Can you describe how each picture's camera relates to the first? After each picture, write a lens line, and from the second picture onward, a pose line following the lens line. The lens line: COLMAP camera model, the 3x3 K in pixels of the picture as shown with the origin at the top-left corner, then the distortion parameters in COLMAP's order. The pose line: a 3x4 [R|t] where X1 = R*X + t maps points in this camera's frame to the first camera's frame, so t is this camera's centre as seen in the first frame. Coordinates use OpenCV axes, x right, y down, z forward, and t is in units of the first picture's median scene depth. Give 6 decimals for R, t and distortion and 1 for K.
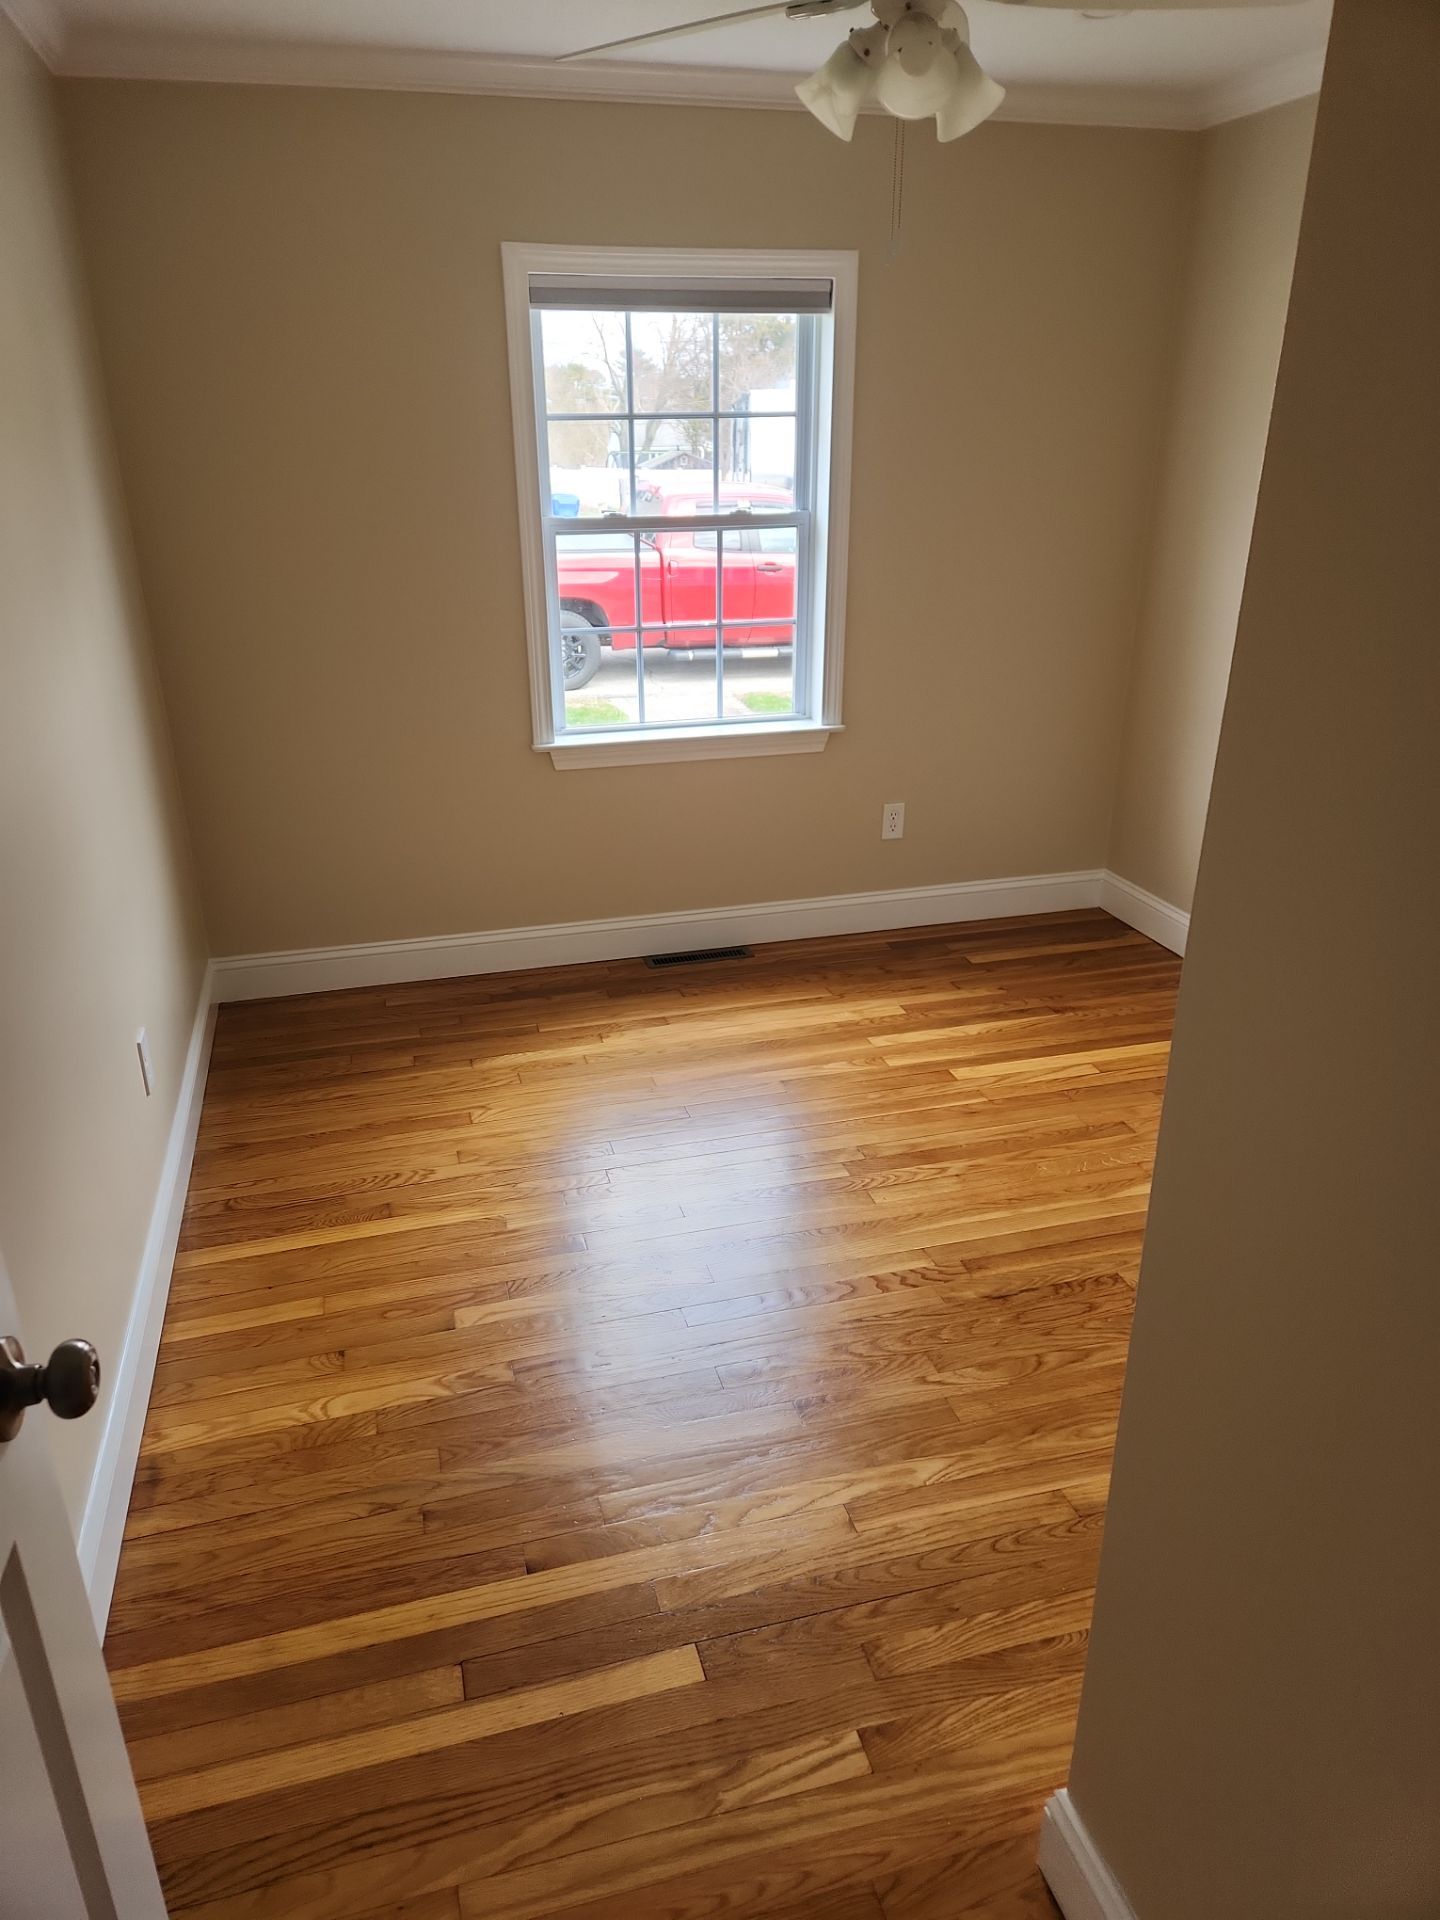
lens RADIAL K [[1286.5, 0, 689.1], [0, 1286.5, 953.5], [0, 0, 1]] dist [0.096423, -0.085118]
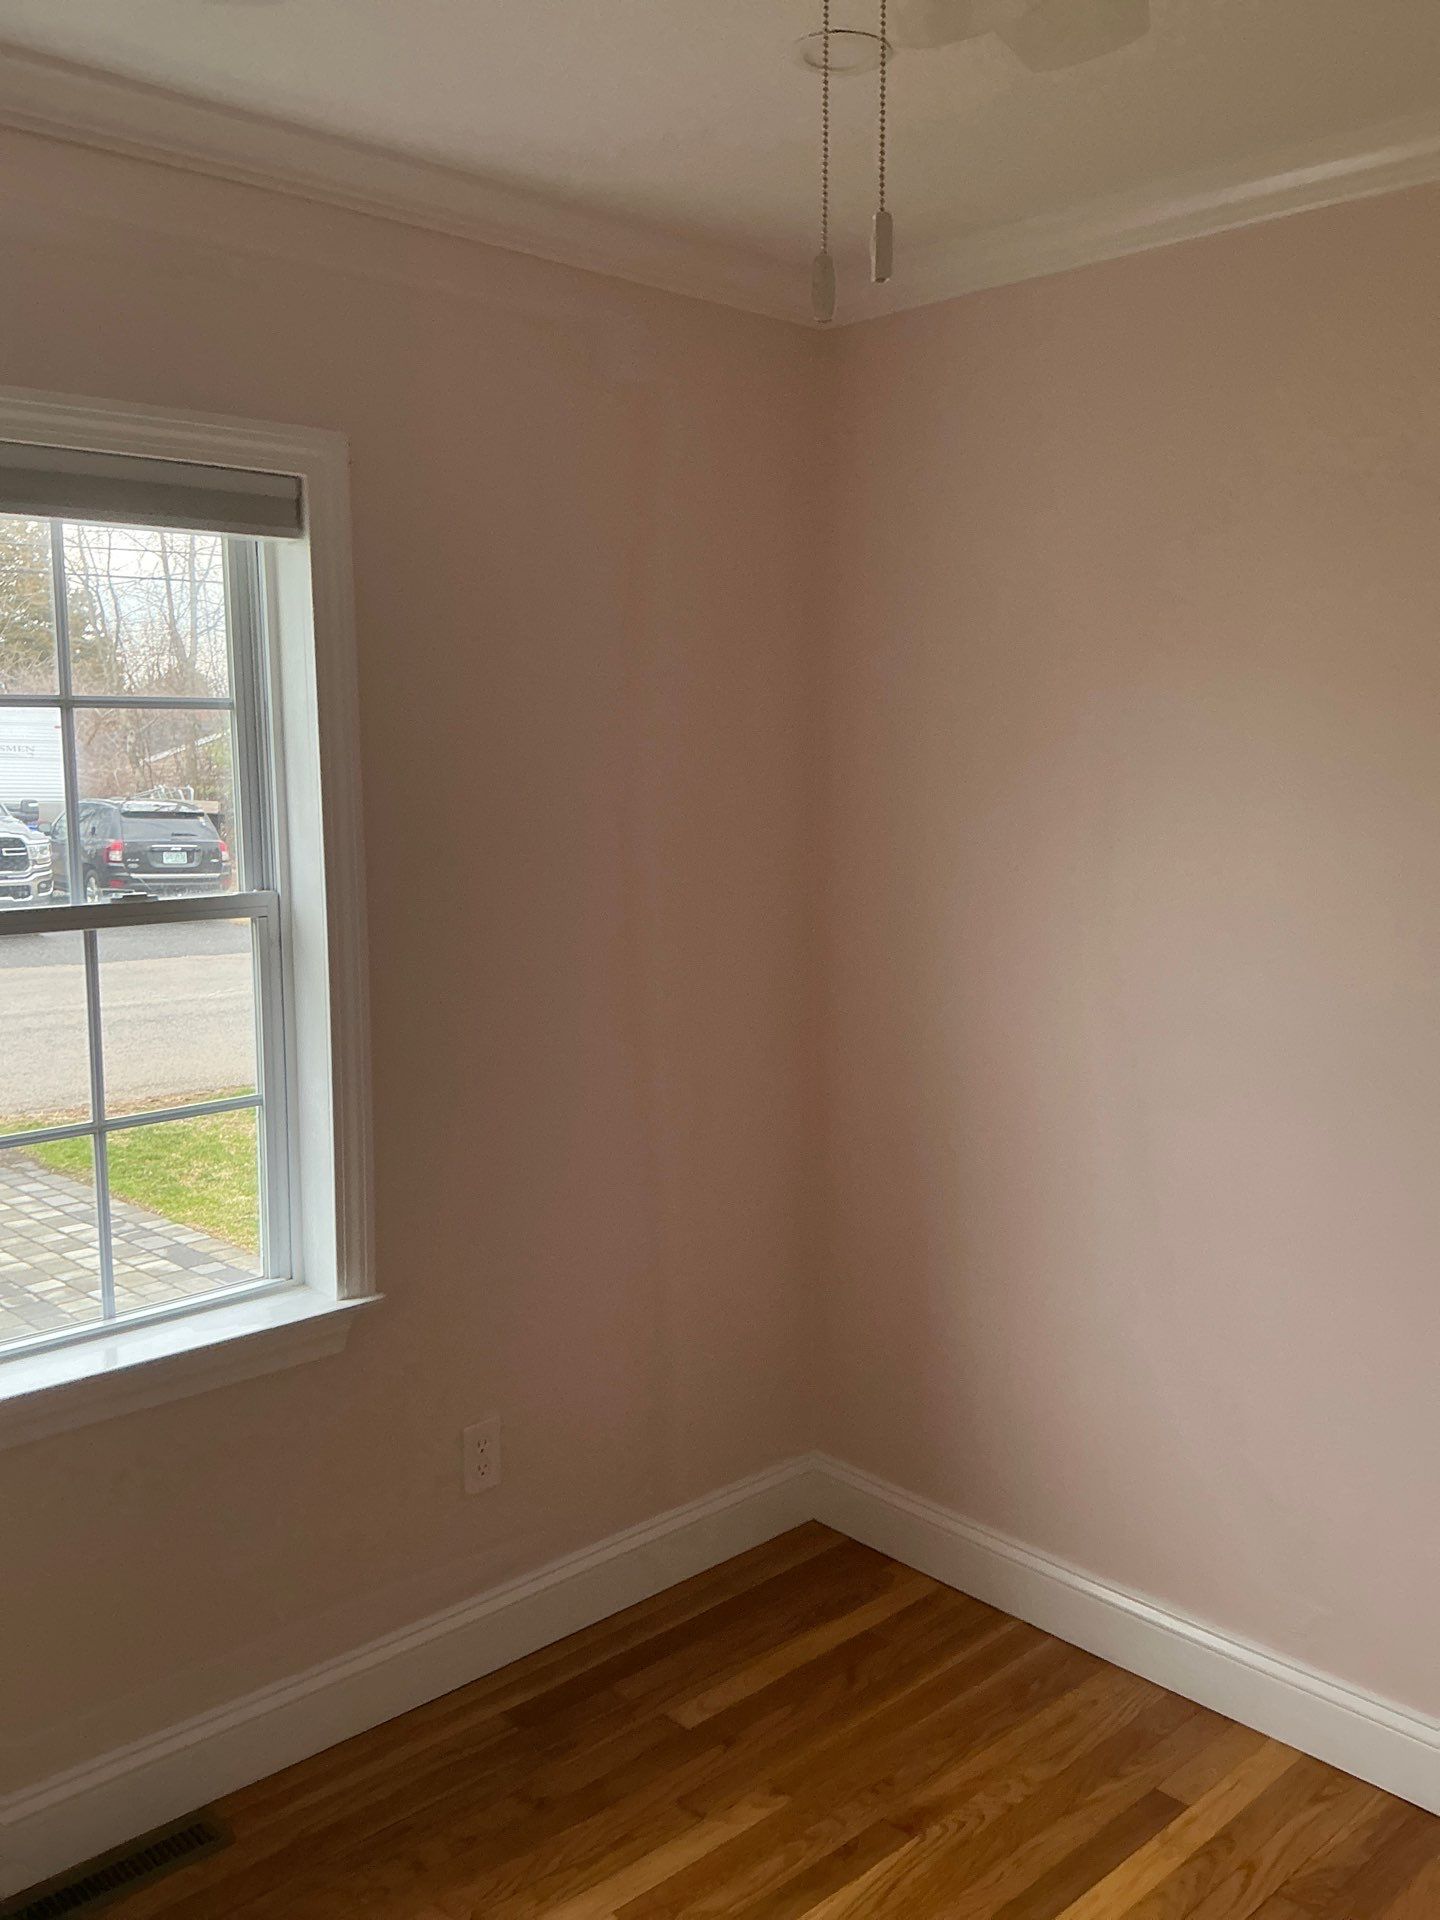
lens RADIAL K [[1613.2, 0, 720.0], [0, 1613.2, 960.0], [0, 0, 1]] dist [0.012850, 0.003310]
pose [[0.874961, -0.054879, 0.481074, -0.057686], [0.171583, 0.964222, -0.202075, -0.154362], [-0.452772, 0.259352, 0.853073, 0.385182]]
